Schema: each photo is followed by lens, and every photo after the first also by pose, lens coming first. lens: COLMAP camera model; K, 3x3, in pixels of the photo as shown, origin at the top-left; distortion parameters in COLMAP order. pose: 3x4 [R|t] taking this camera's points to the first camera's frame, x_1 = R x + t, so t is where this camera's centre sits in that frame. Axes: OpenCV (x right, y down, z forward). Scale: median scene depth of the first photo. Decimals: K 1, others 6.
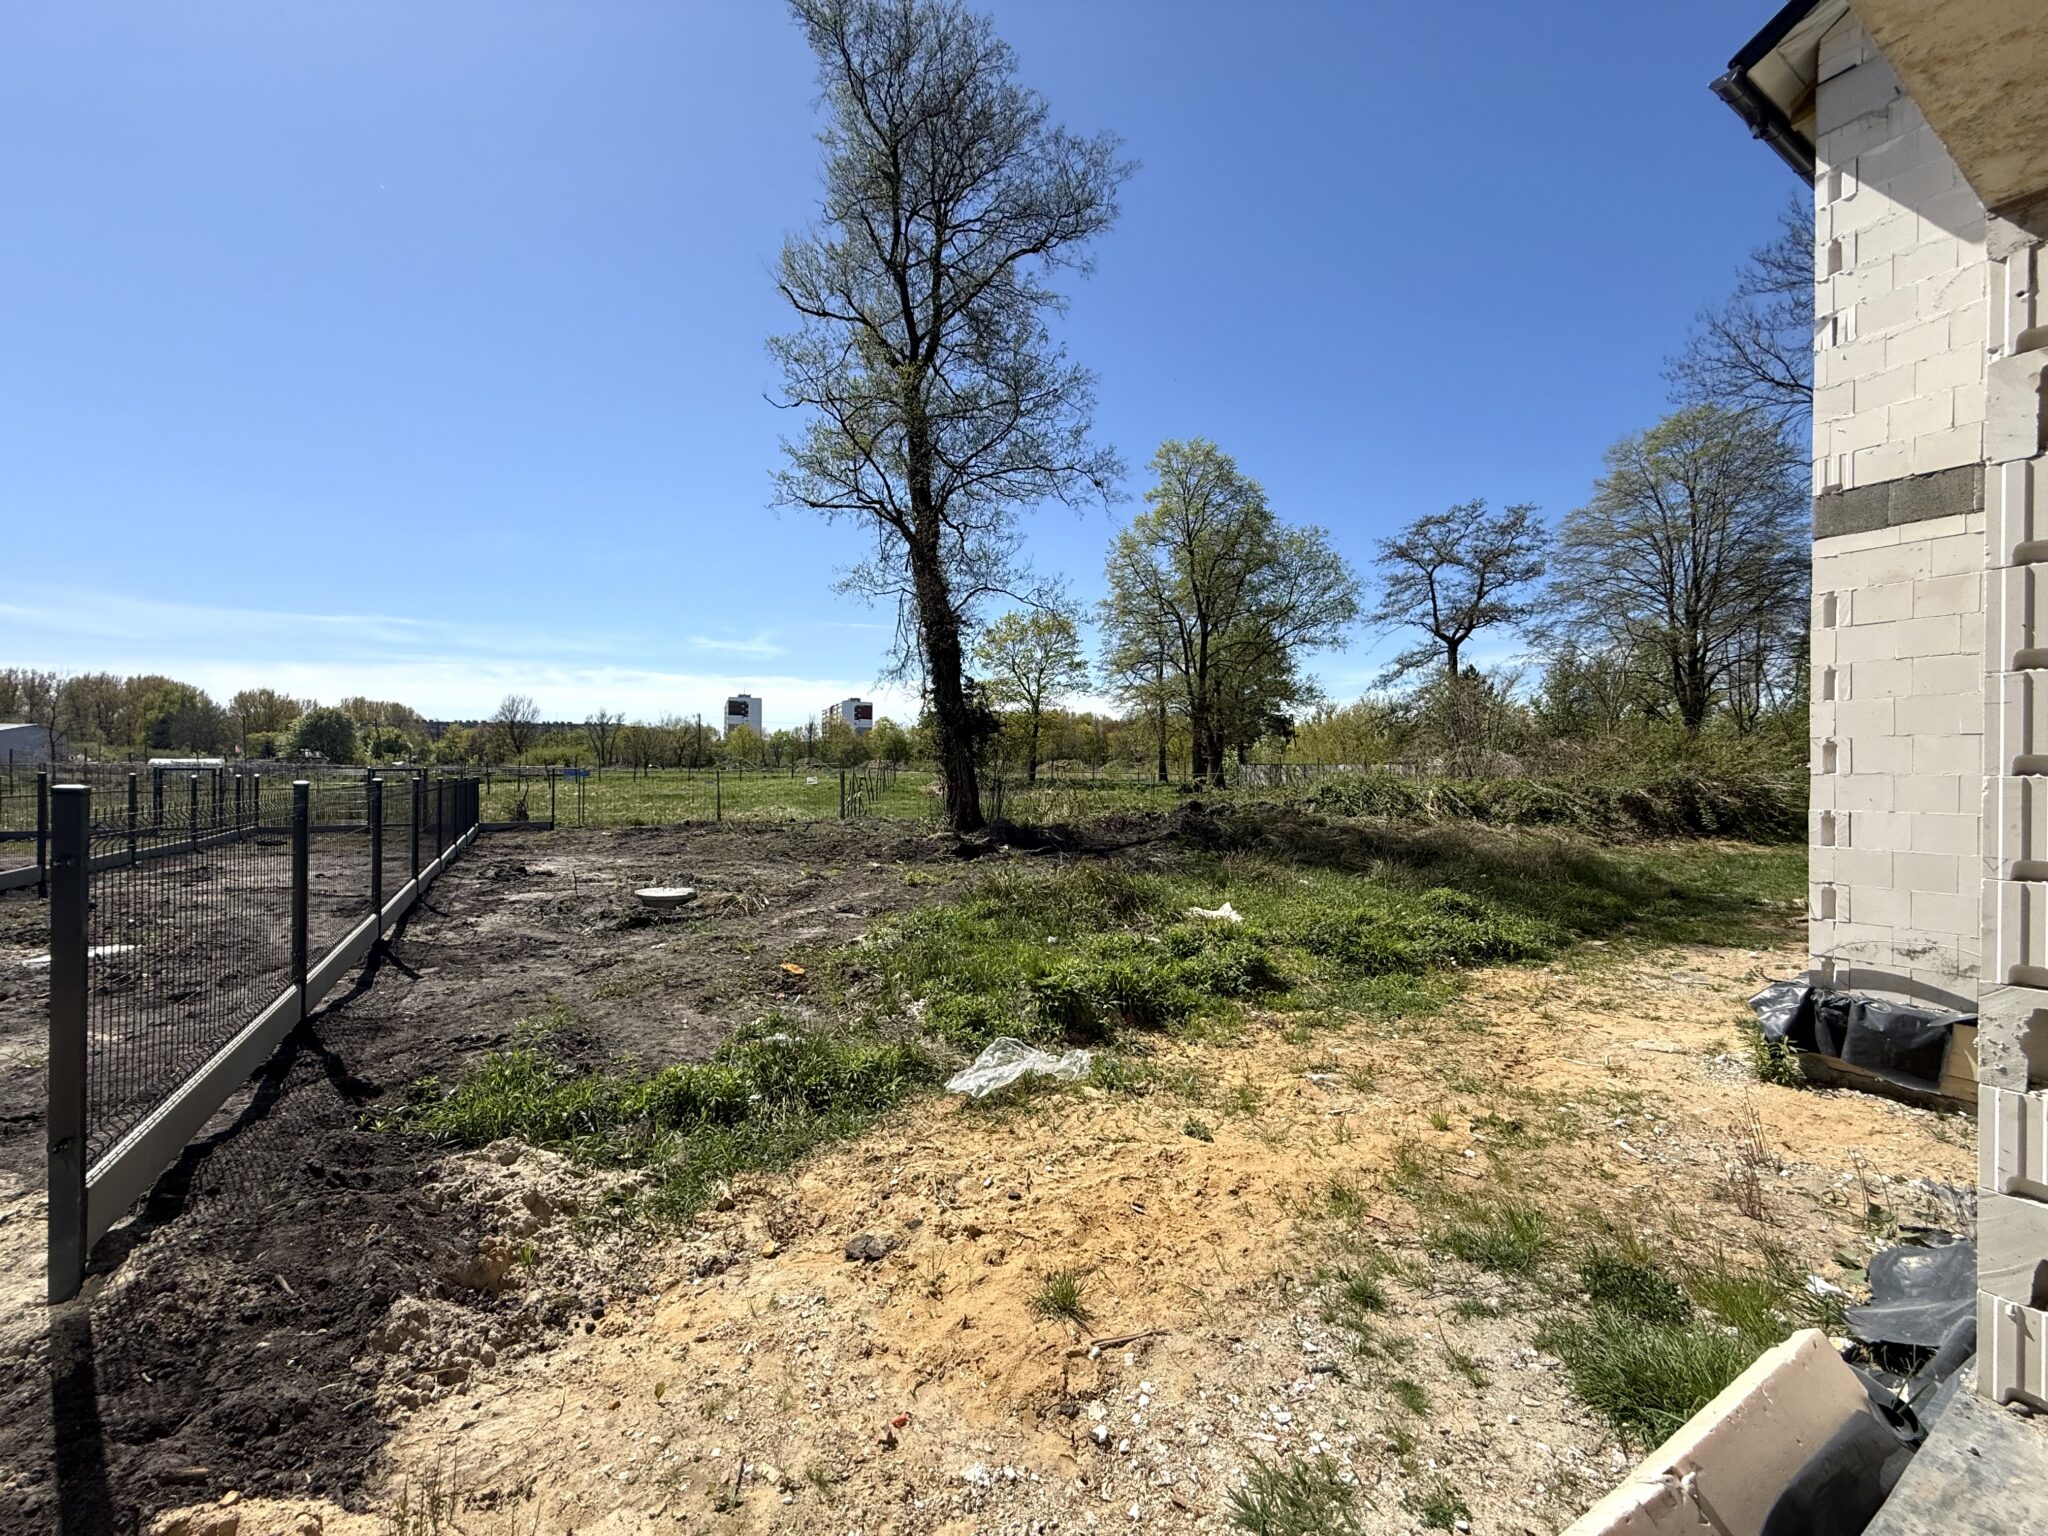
lens RADIAL K [[814.3, 0, 1023.7], [0, 814.3, 769.8], [0, 0, 1]] dist [0.008682, -0.000269]
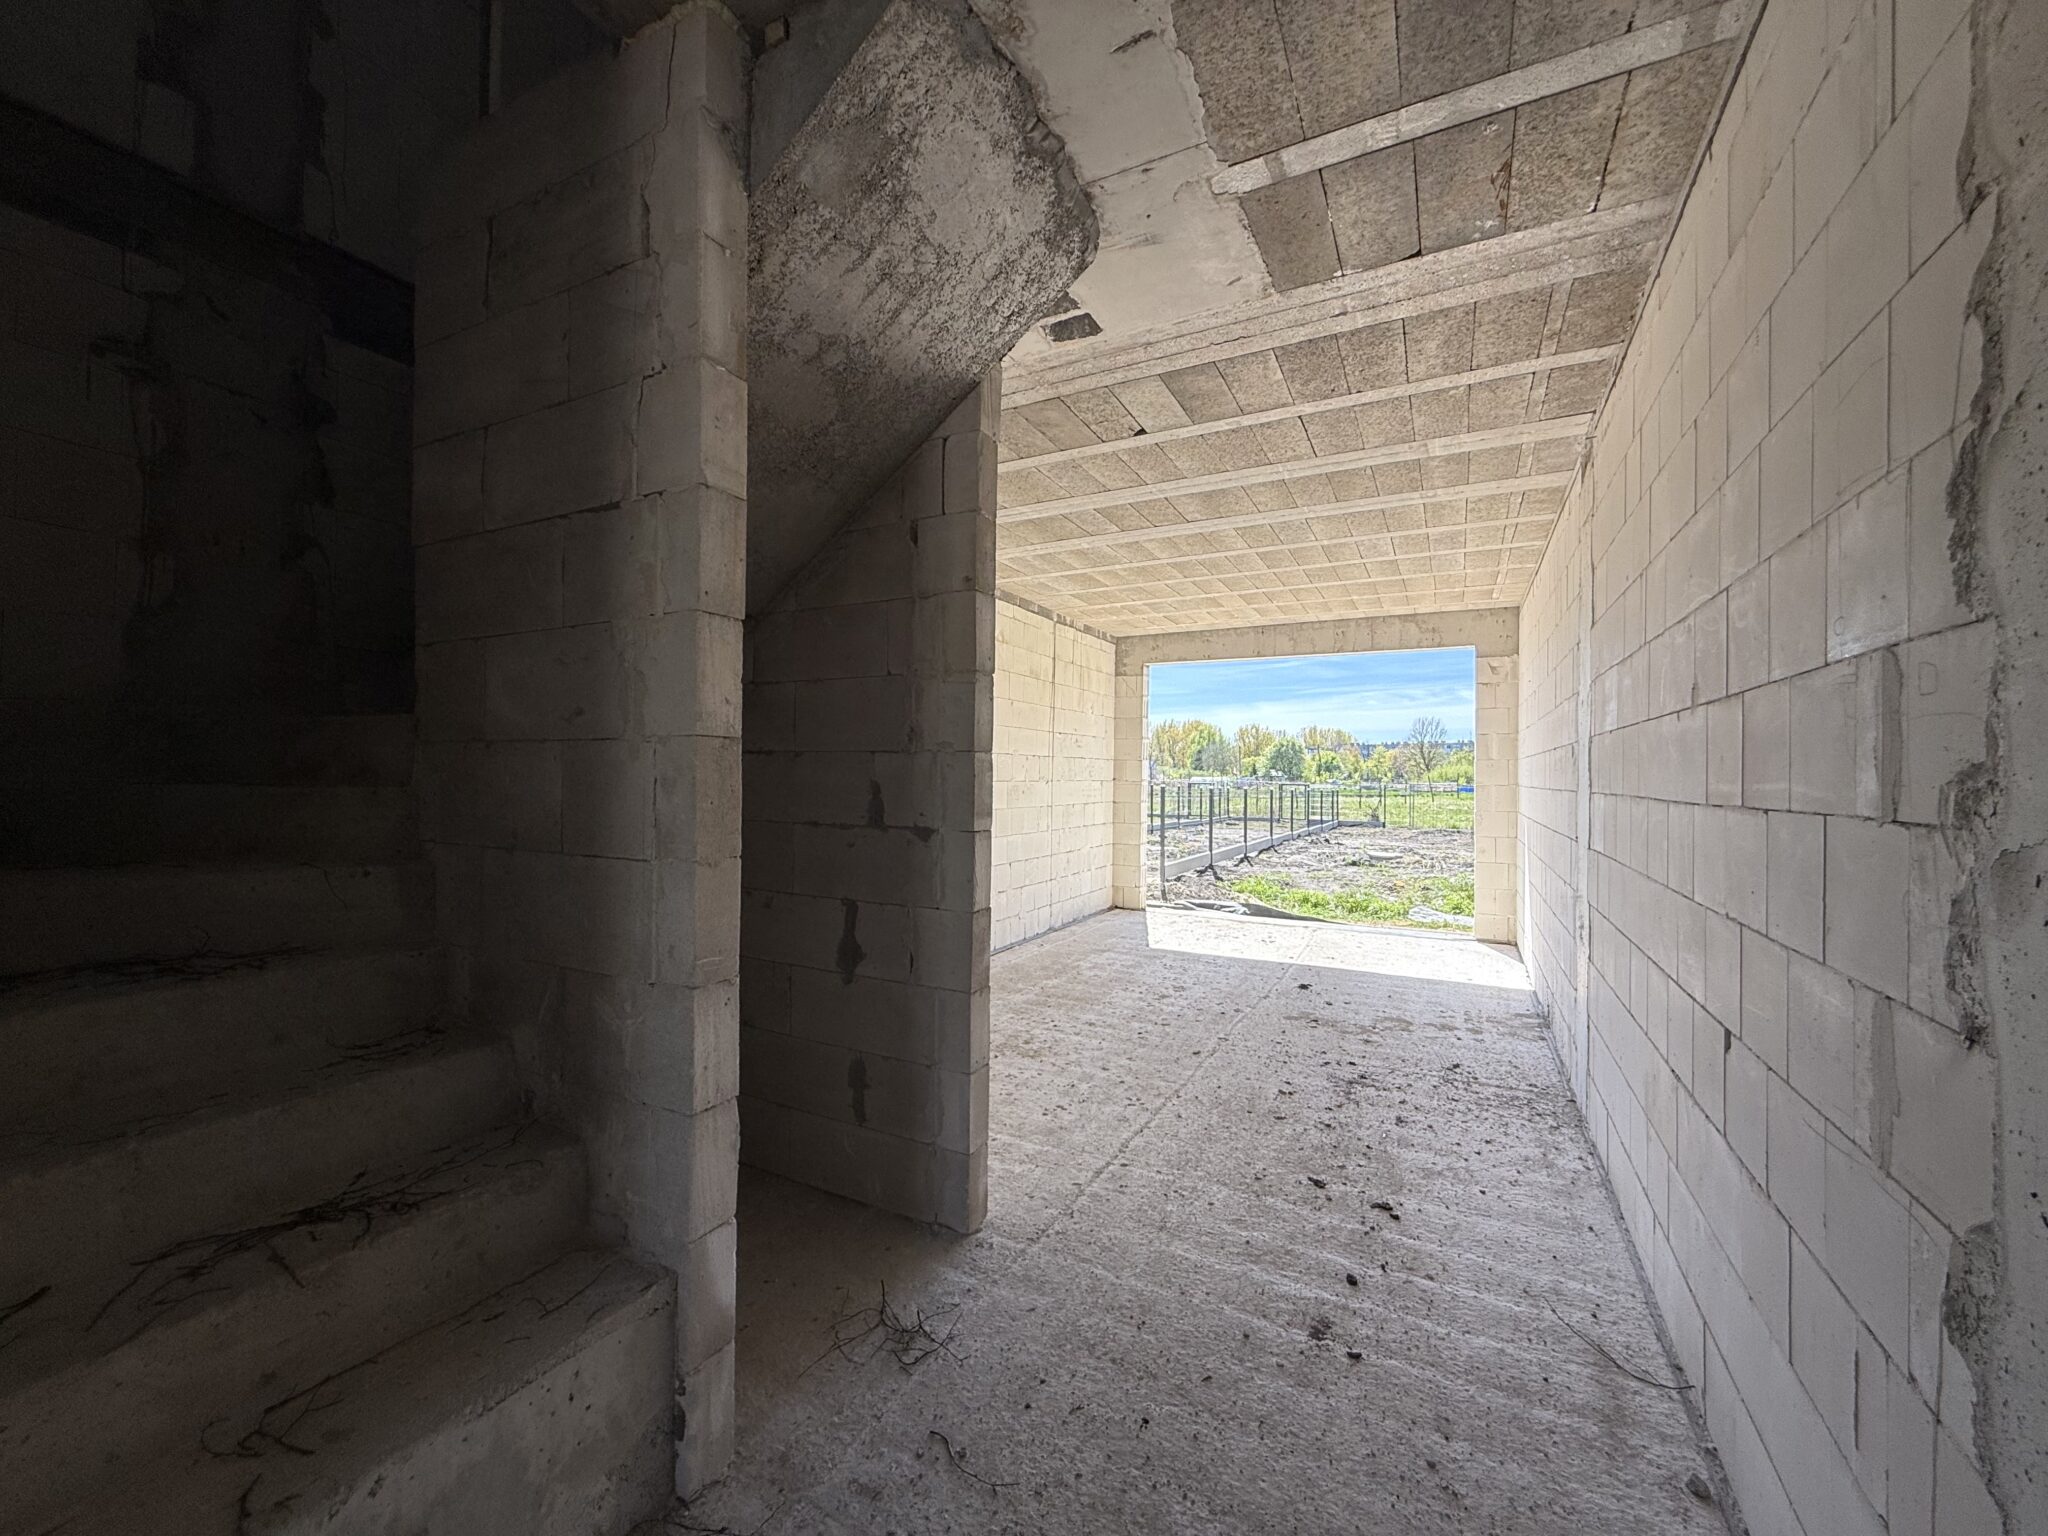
lens RADIAL K [[814.3, 0, 1023.6], [0, 814.3, 772.3], [0, 0, 1]] dist [0.008682, -0.000269]
pose [[0.522199, -0.010381, -0.852761, 1.838664], [-0.004295, 0.999881, -0.014802, 0.018728], [0.852813, 0.011392, 0.522092, -1.609745]]
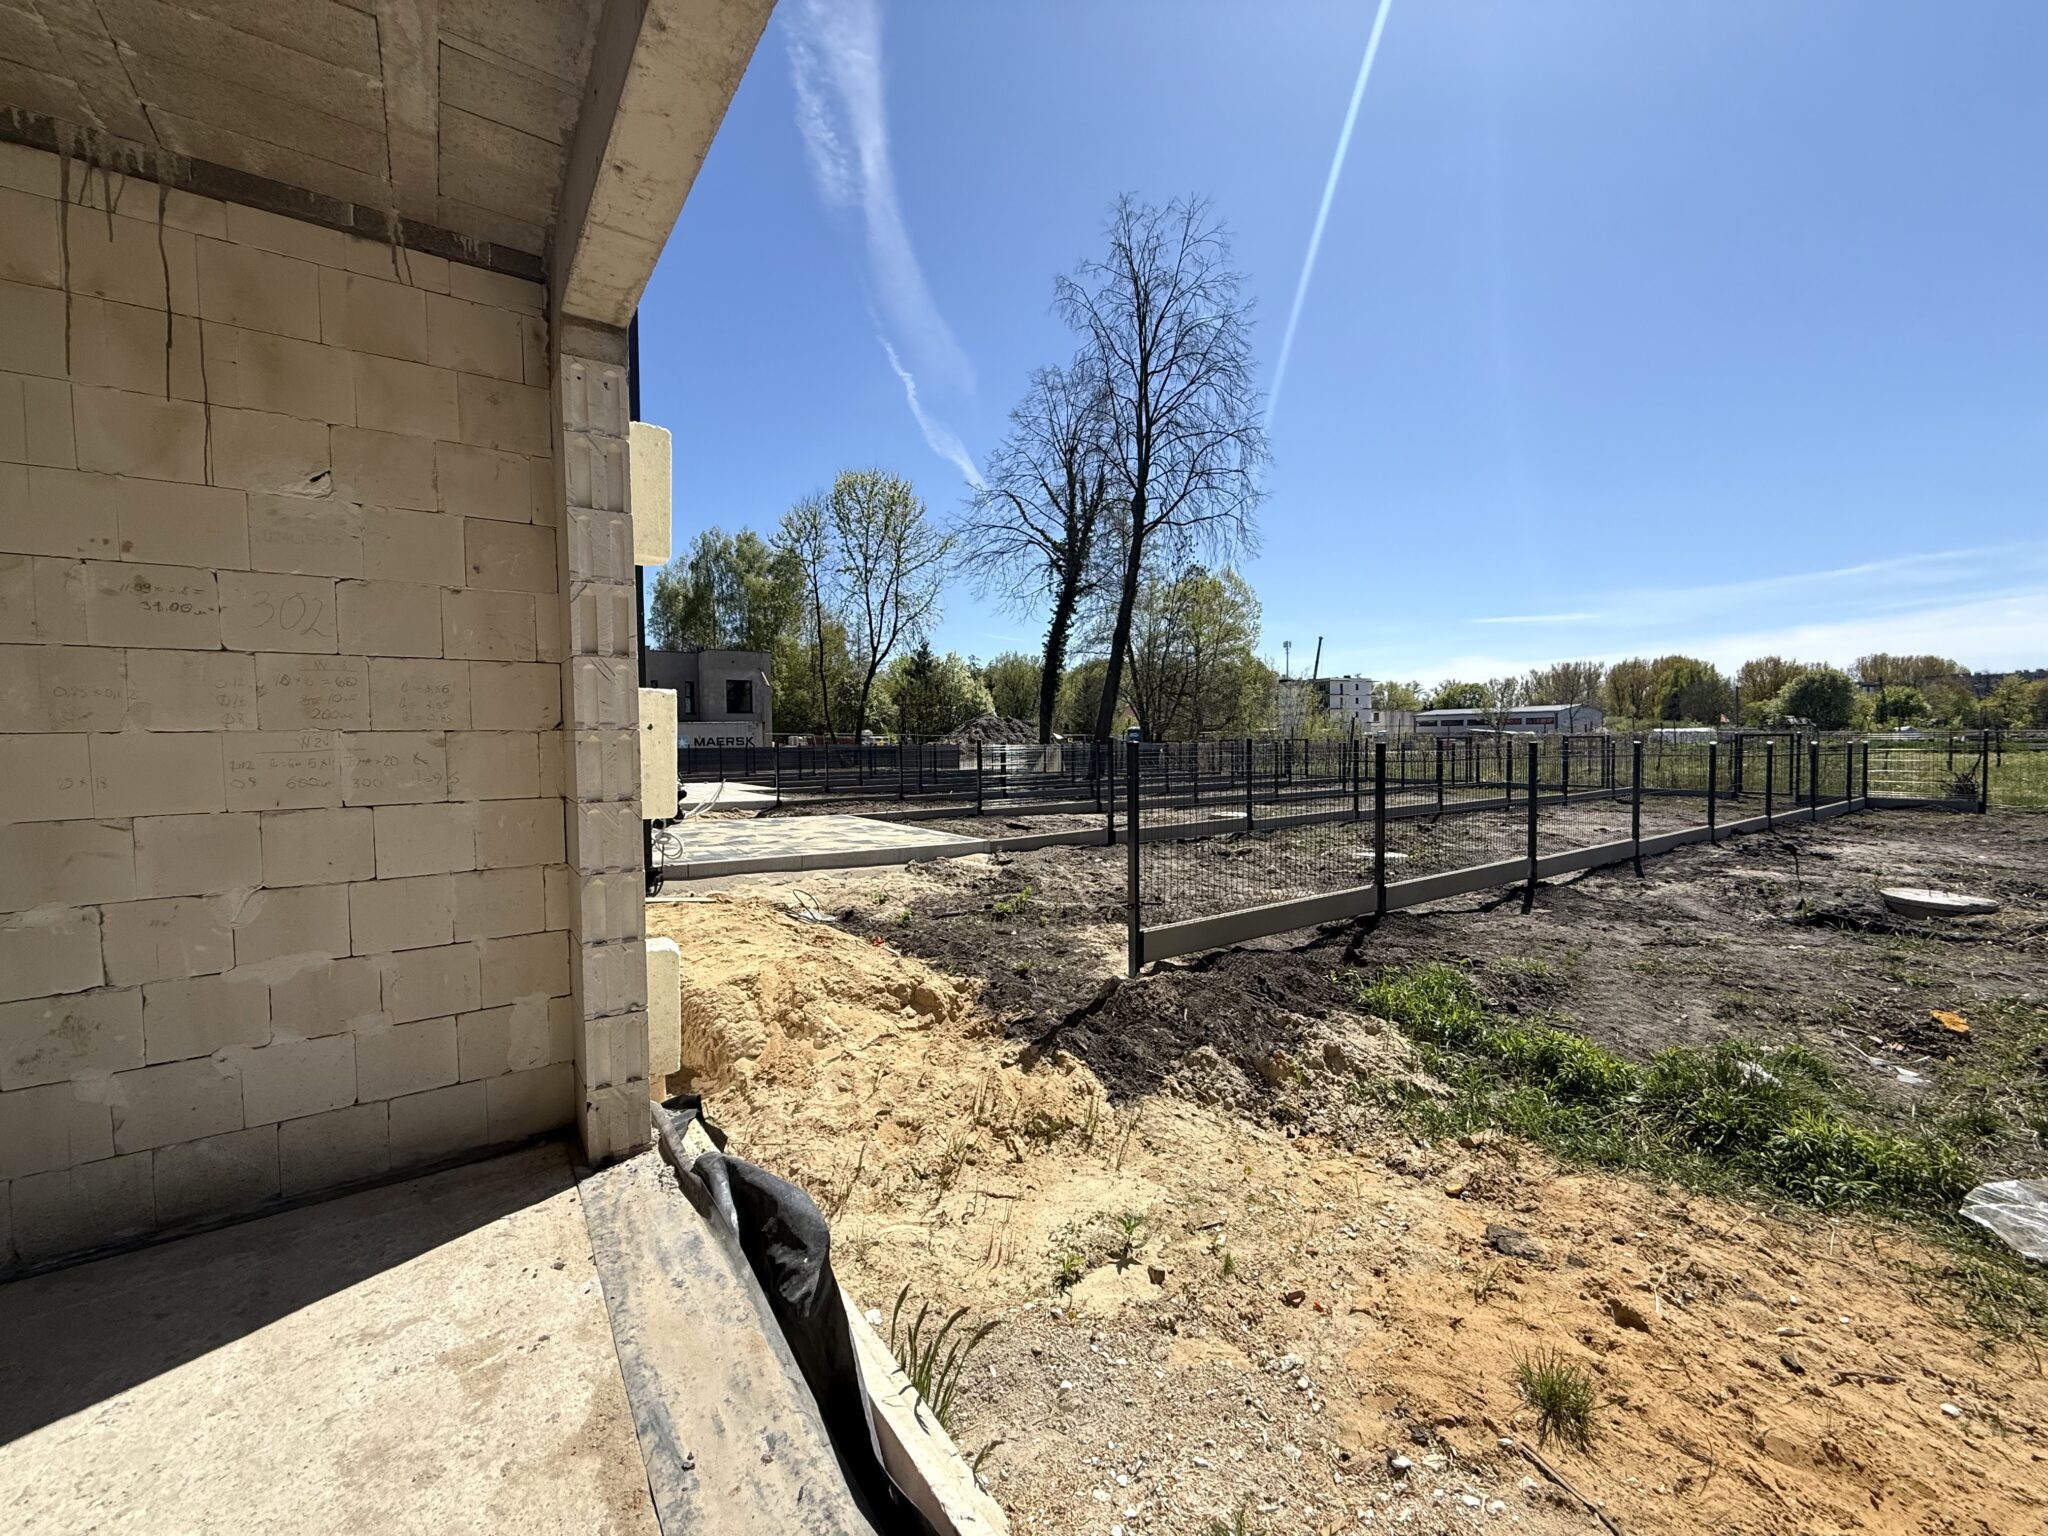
lens RADIAL K [[814.3, 0, 1021.1], [0, 814.3, 768.0], [0, 0, 1]] dist [0.008682, -0.000269]
pose [[0.085001, 0.026715, -0.996023, 0.638450], [0.010576, 0.999560, 0.027713, 0.015131], [0.996325, -0.012890, 0.084681, 0.355291]]
